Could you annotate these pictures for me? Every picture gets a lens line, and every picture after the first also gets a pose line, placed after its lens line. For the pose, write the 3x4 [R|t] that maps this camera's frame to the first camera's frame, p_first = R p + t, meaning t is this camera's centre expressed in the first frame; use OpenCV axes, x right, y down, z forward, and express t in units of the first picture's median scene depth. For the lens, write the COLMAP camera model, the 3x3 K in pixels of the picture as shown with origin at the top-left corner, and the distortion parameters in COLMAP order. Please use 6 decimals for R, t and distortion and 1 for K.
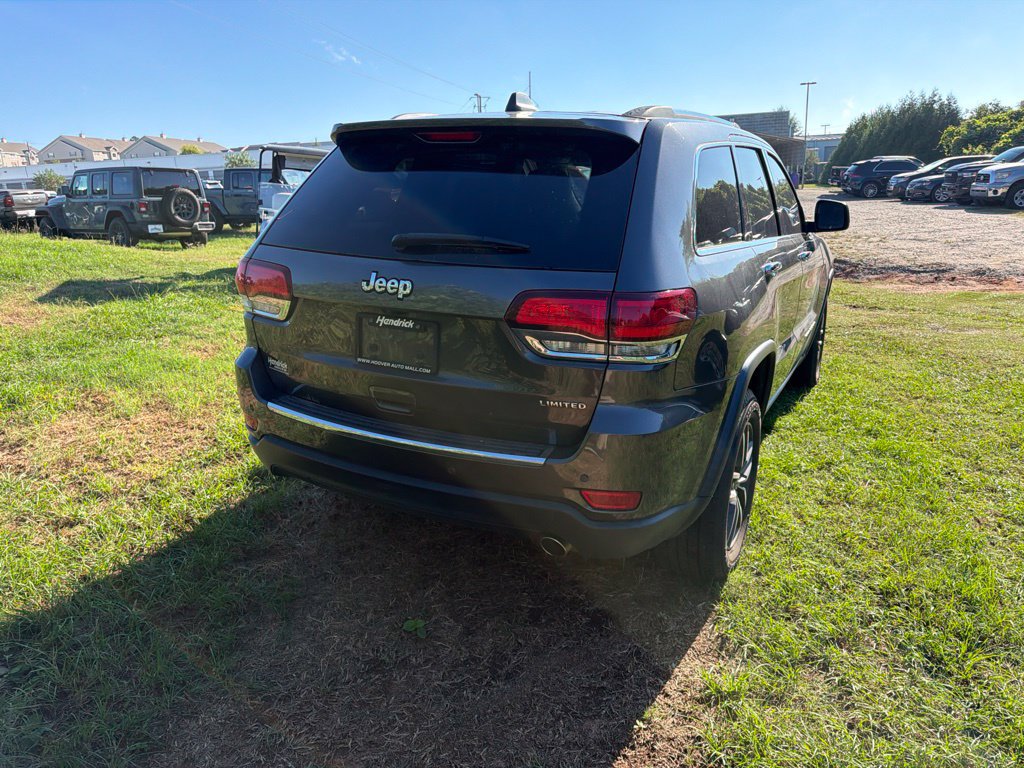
lens RADIAL K [[720.5, 0, 502.3], [0, 720.5, 381.9], [0, 0, 1]] dist [0.035318, -0.036528]
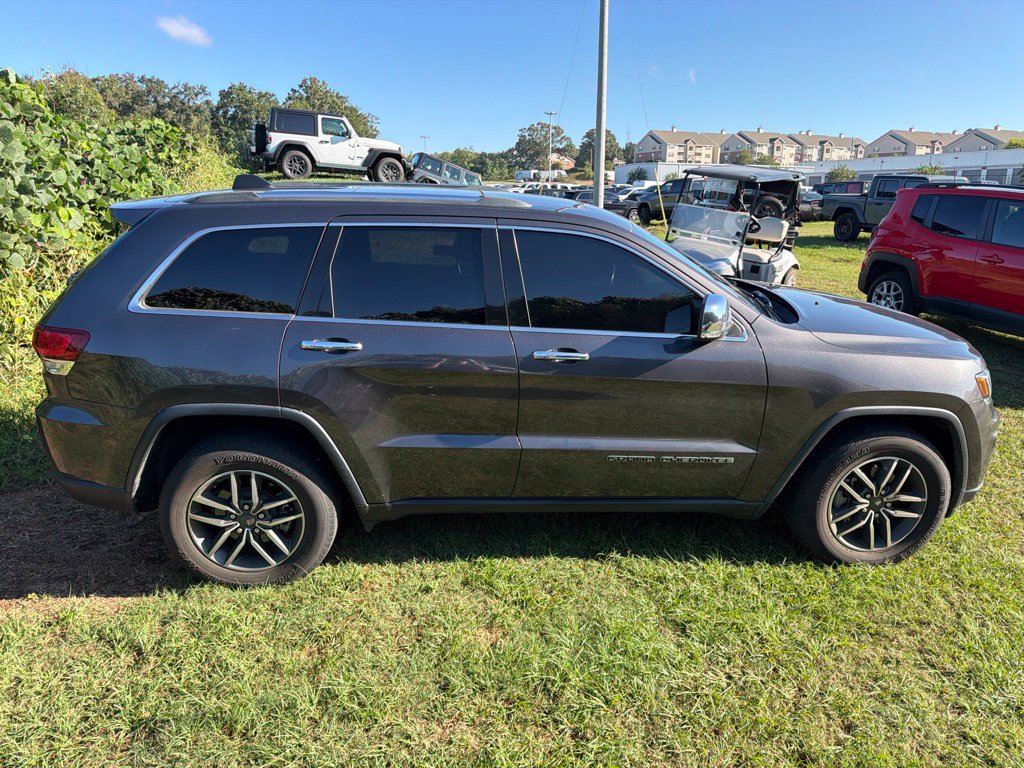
lens RADIAL K [[720.5, 0, 520.8], [0, 720.5, 380.2], [0, 0, 1]] dist [0.035318, -0.036528]
pose [[0.550318, 0.253696, -0.795480, 1.471901], [-0.248179, 0.959364, 0.134270, -0.345026], [0.797219, 0.123530, 0.590917, 0.671851]]
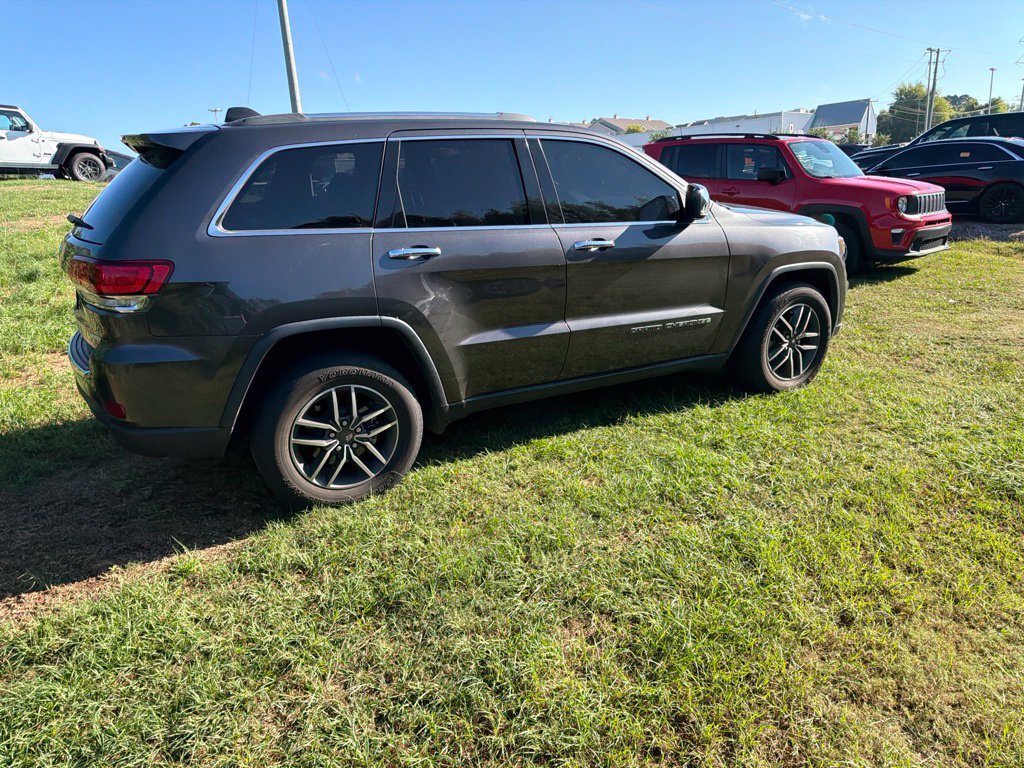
lens RADIAL K [[720.5, 0, 508.0], [0, 720.5, 387.8], [0, 0, 1]] dist [0.035318, -0.036528]
pose [[0.842770, 0.139626, -0.519850, 1.185668], [-0.118772, 0.990204, 0.073407, -0.055471], [0.525007, -0.000122, 0.851098, 0.154715]]
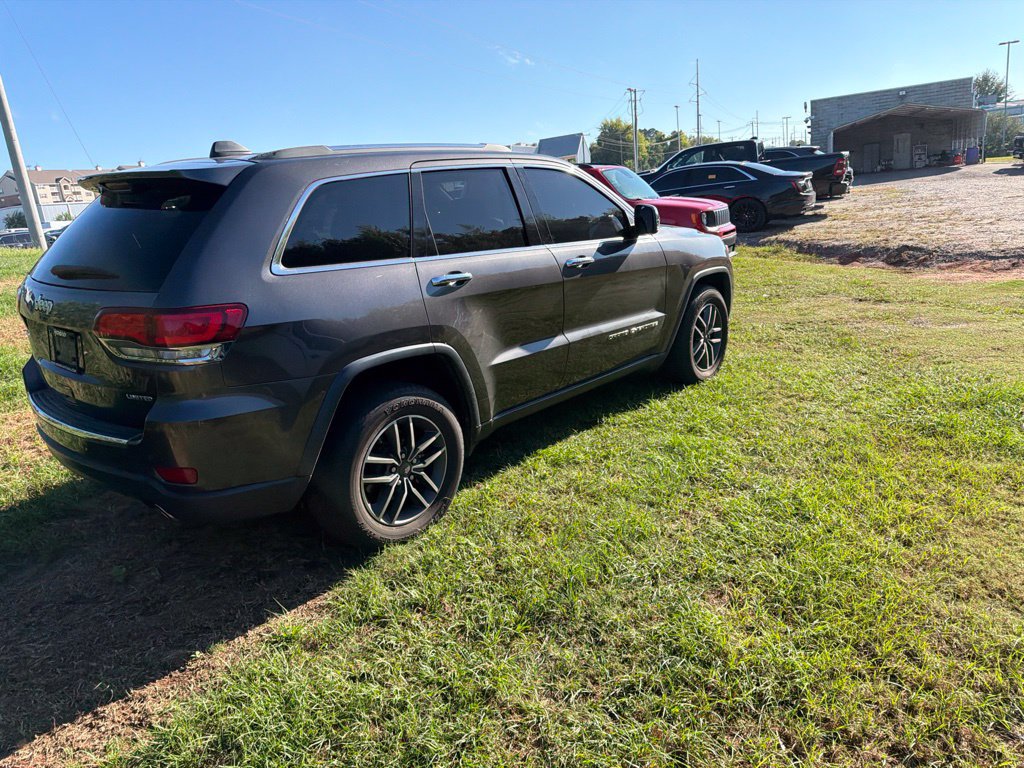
lens RADIAL K [[720.5, 0, 507.0], [0, 720.5, 379.6], [0, 0, 1]] dist [0.035318, -0.036528]
pose [[0.972937, 0.002211, -0.231062, 0.773907], [-0.001931, 0.999997, 0.001438, -0.002640], [0.231064, -0.000953, 0.972938, -0.071637]]
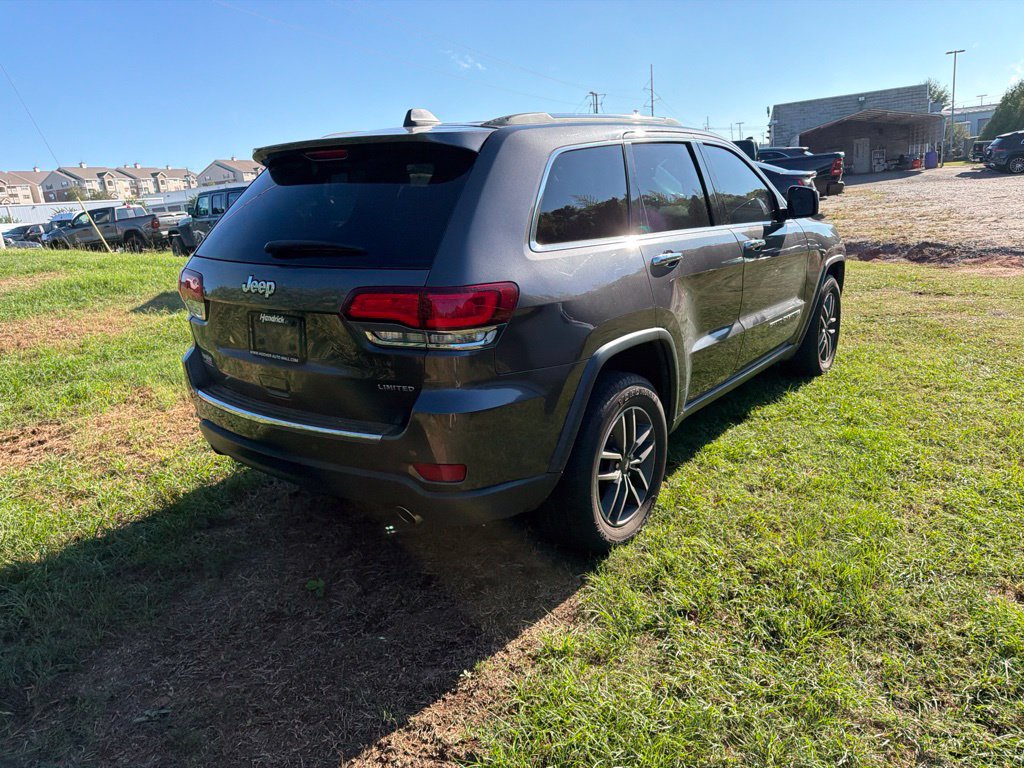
lens RADIAL K [[720.5, 0, 505.0], [0, 720.5, 383.4], [0, 0, 1]] dist [0.035318, -0.036528]
pose [[0.985150, -0.010341, -0.171386, 0.345330], [0.010672, 0.999943, 0.001009, 0.019610], [0.171366, -0.002823, 0.985203, -0.067198]]
